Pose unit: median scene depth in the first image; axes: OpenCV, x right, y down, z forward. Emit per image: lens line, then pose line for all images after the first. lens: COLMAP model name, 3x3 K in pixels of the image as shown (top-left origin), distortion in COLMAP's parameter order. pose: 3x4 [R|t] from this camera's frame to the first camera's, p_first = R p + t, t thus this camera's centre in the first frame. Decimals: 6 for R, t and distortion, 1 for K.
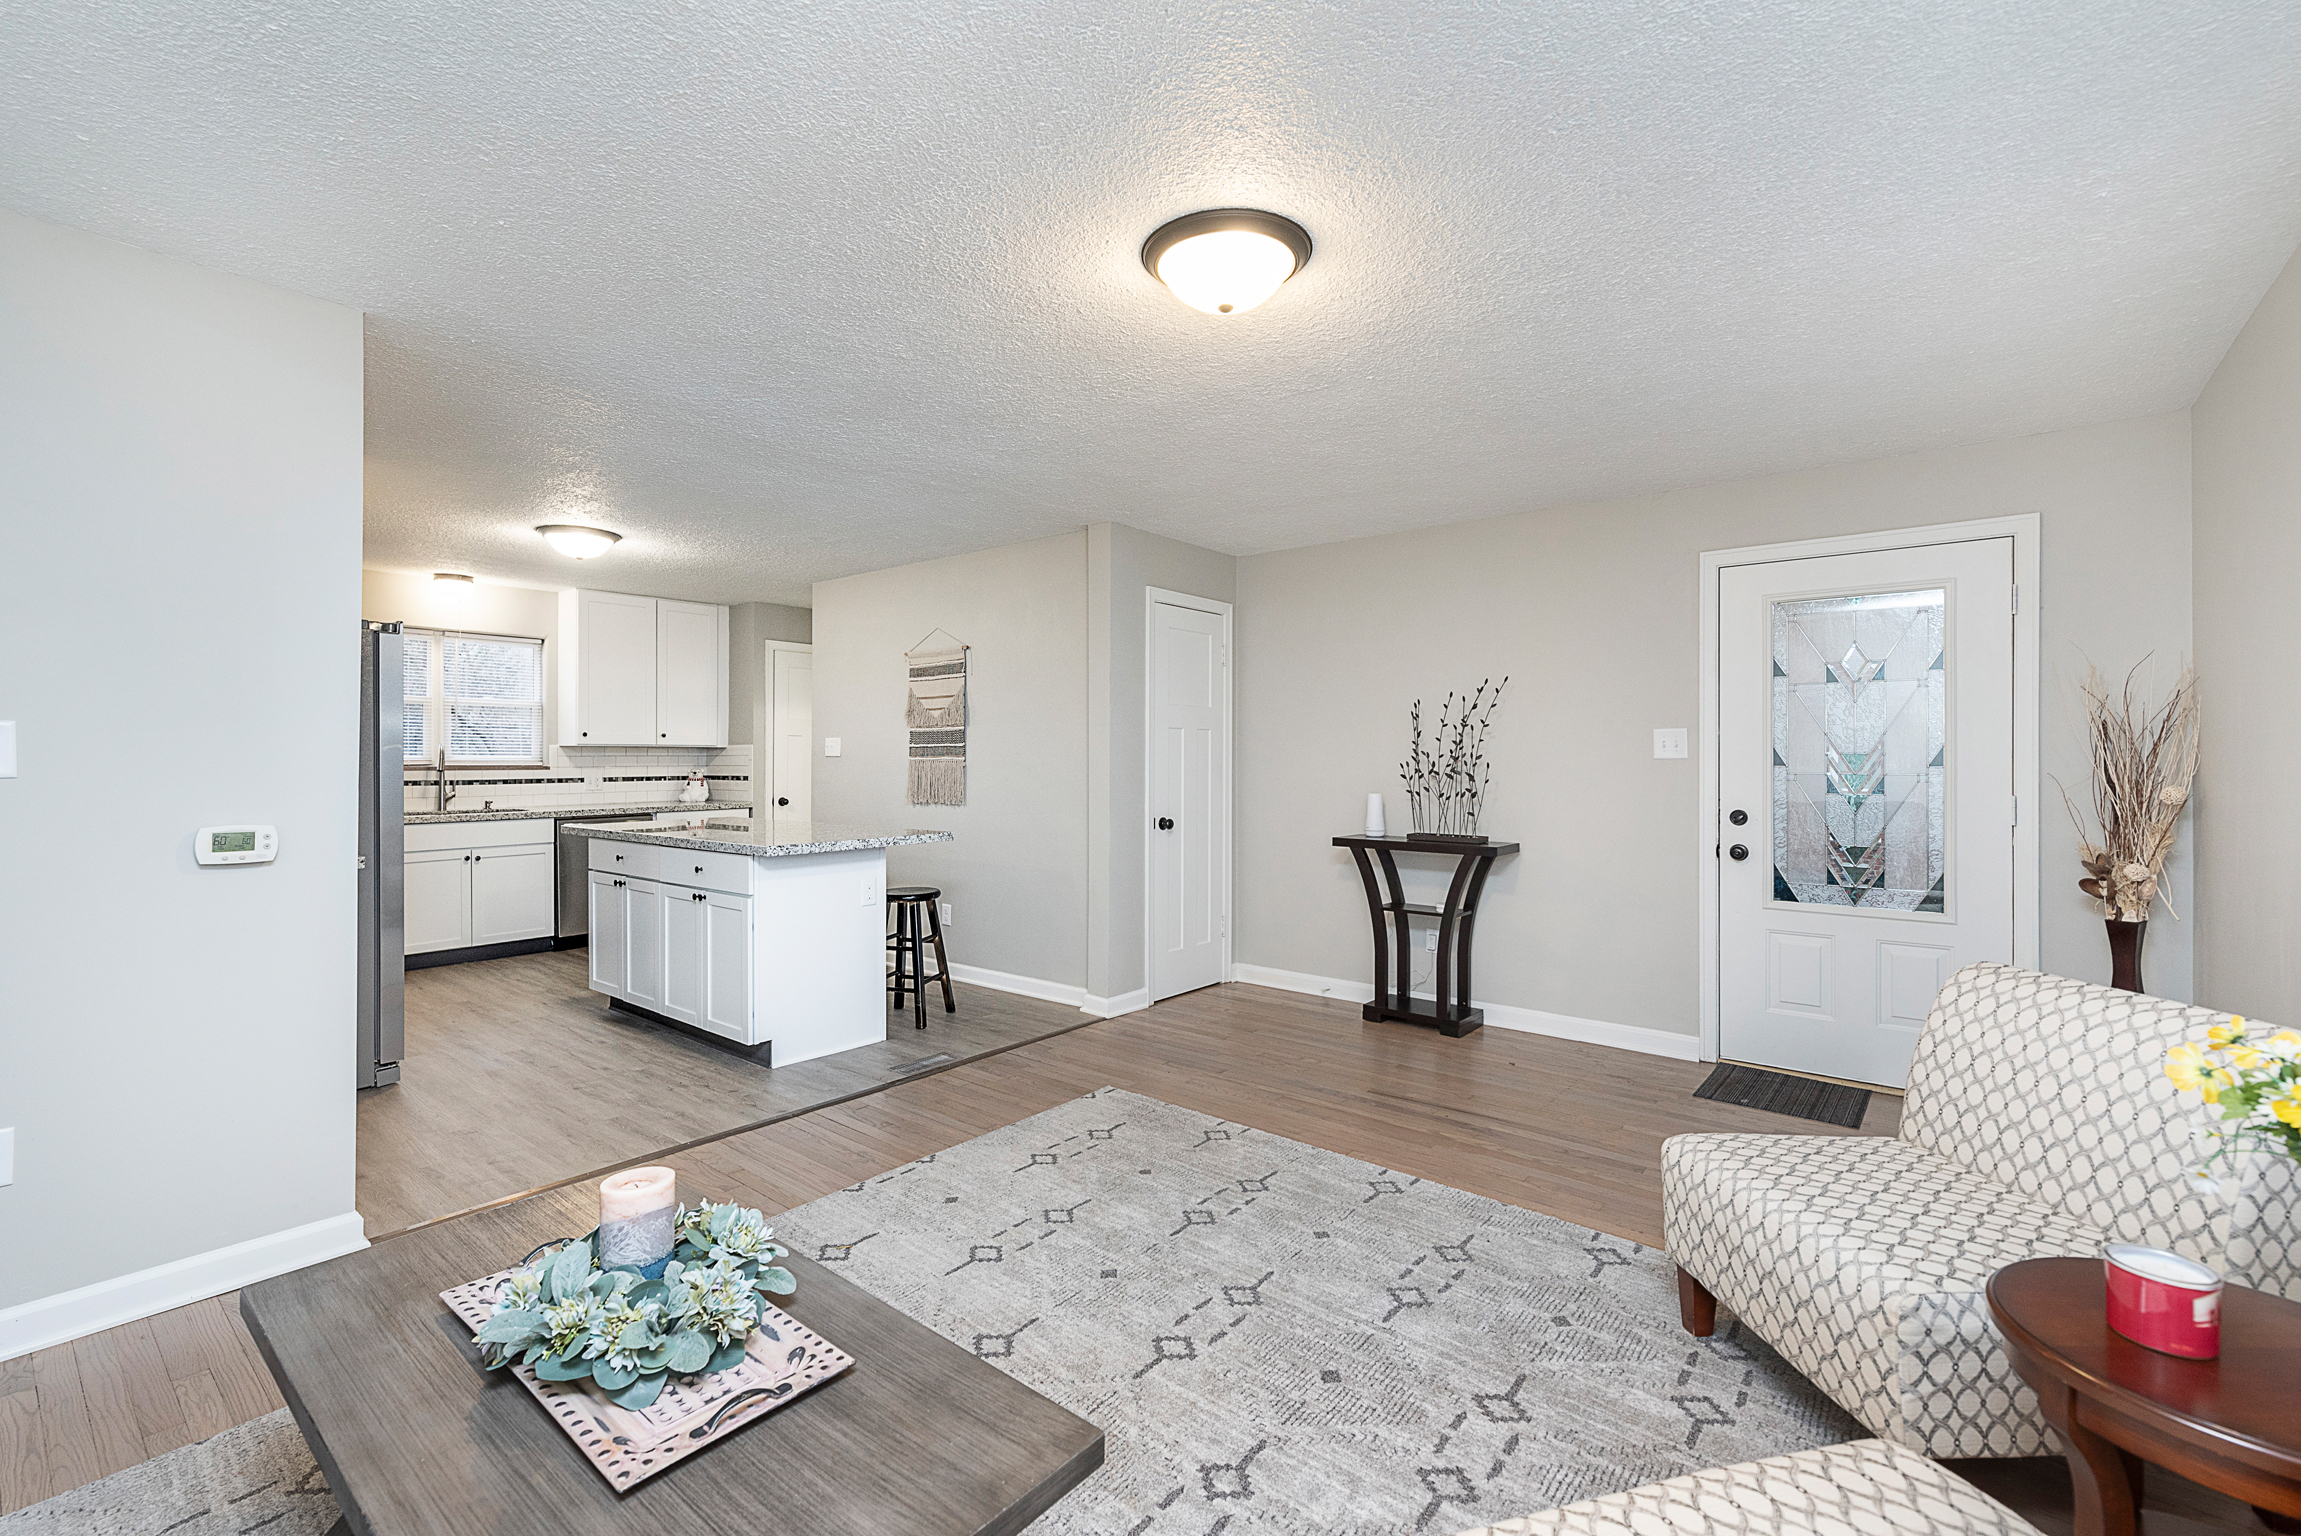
lens RADIAL K [[991.4, 0, 1129.3], [0, 991.4, 759.7], [0, 0, 1]] dist [0.000523, -0.000105]
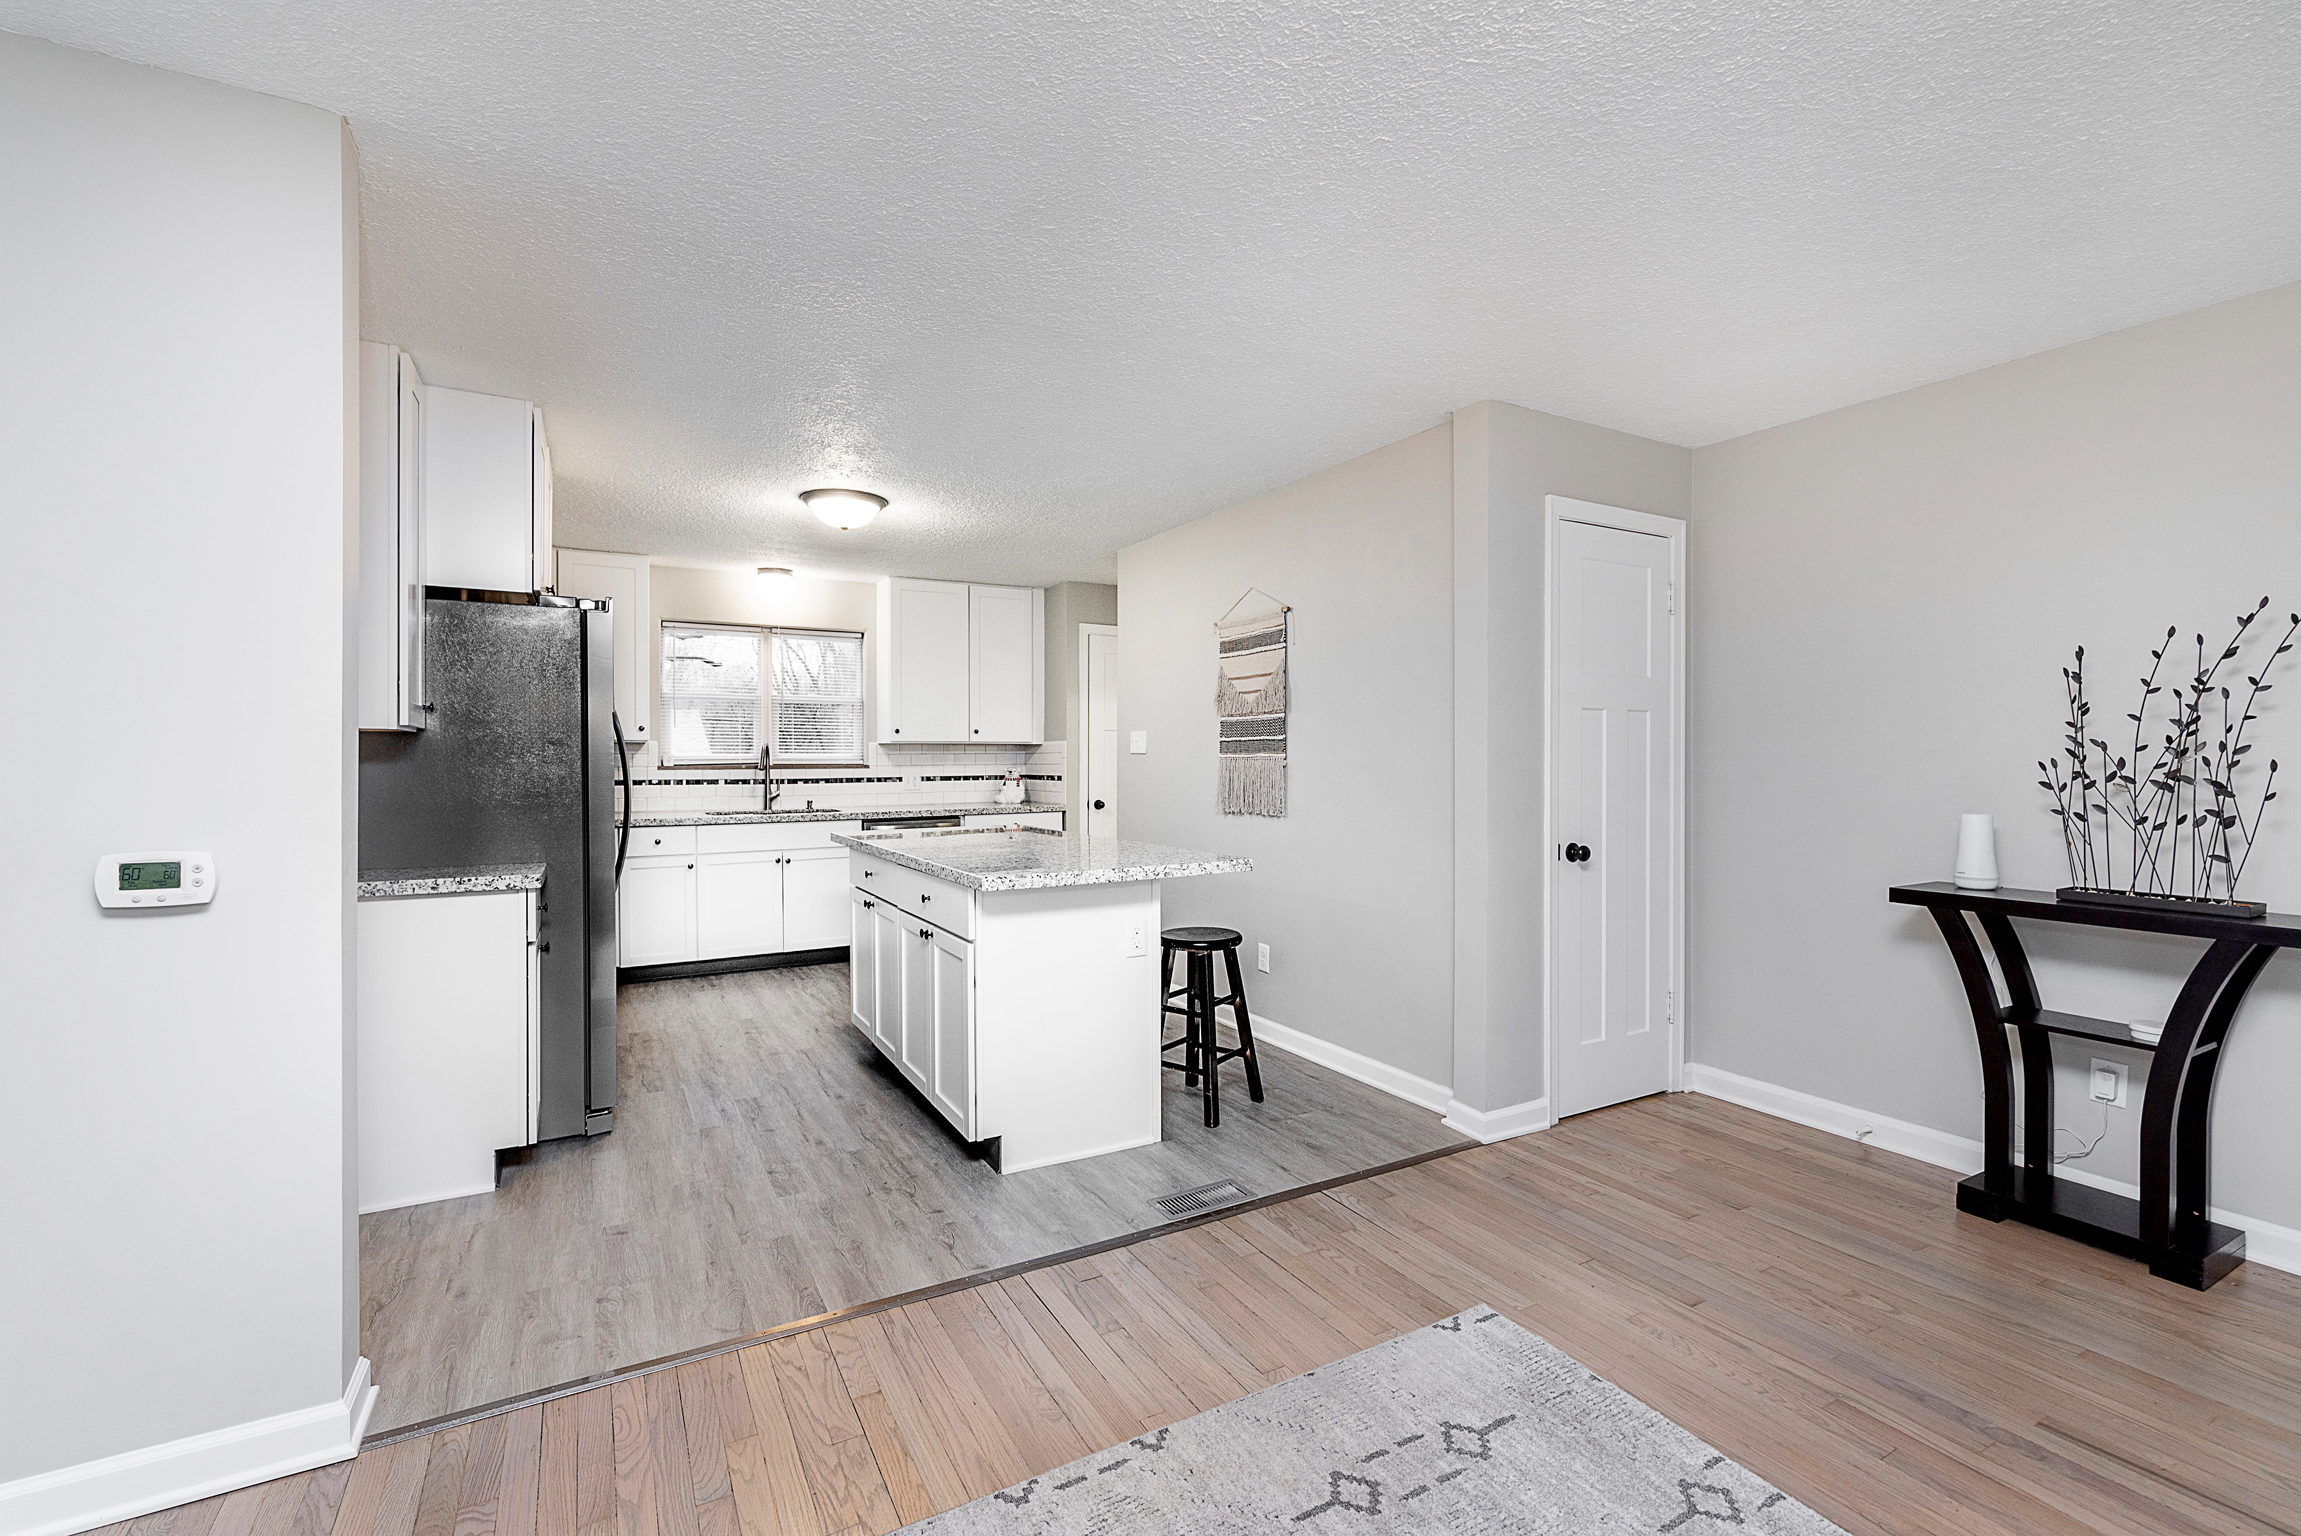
lens RADIAL K [[991.4, 0, 1129.3], [0, 991.4, 759.7], [0, 0, 1]] dist [0.000523, -0.000105]
pose [[0.932003, -0.001080, -0.362450, -0.002290], [0.001928, 0.999996, 0.001977, 0.000419], [0.362447, -0.002542, 0.932001, 0.287999]]
